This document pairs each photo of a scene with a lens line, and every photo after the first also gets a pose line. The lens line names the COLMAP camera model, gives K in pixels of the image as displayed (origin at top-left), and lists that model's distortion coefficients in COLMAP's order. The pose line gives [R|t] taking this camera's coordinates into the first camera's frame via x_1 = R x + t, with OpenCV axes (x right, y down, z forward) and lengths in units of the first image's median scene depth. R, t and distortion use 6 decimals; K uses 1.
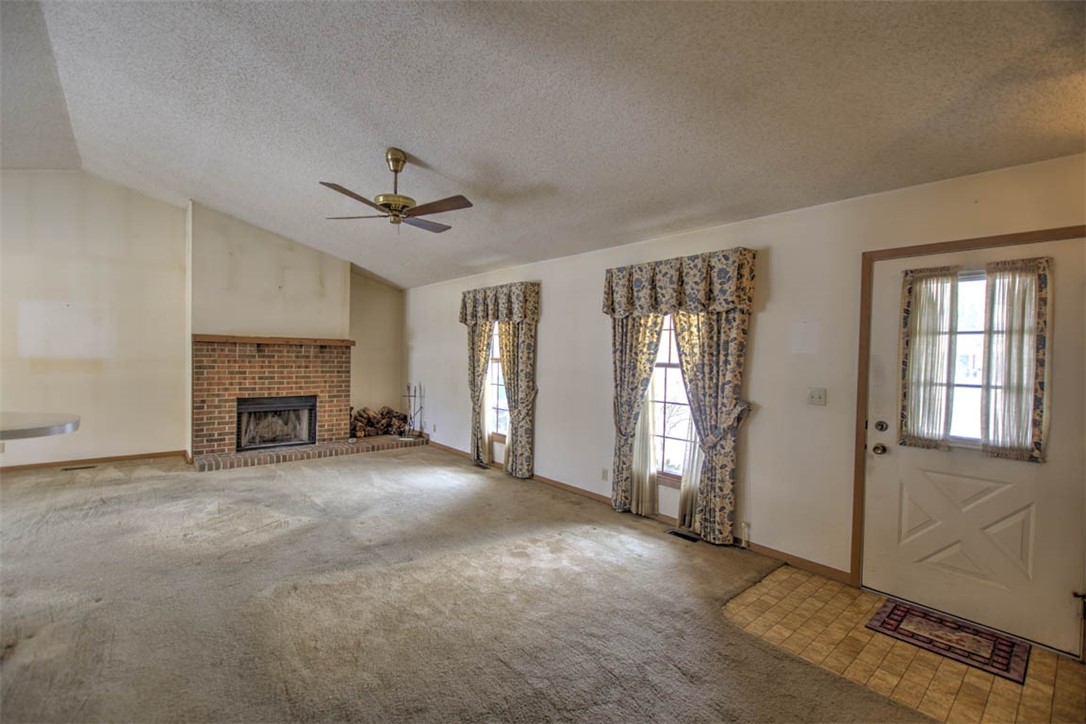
lens RADIAL K [[477.6, 0, 538.2], [0, 477.6, 365.1], [0, 0, 1]] dist [0.002643, -0.000457]
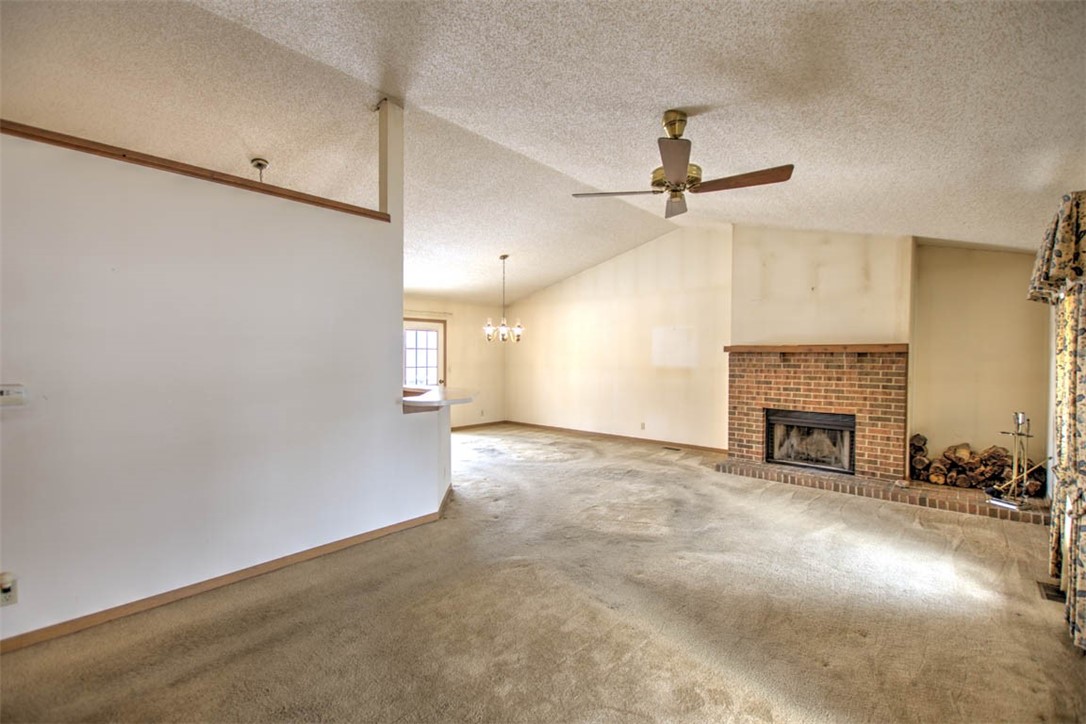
lens RADIAL K [[477.6, 0, 542.9], [0, 477.6, 362.5], [0, 0, 1]] dist [0.002643, -0.000457]
pose [[0.128901, -0.007851, -0.991626, 0.293519], [-0.025730, 0.999606, -0.011259, -0.002553], [0.991324, 0.026966, 0.128648, 0.412518]]
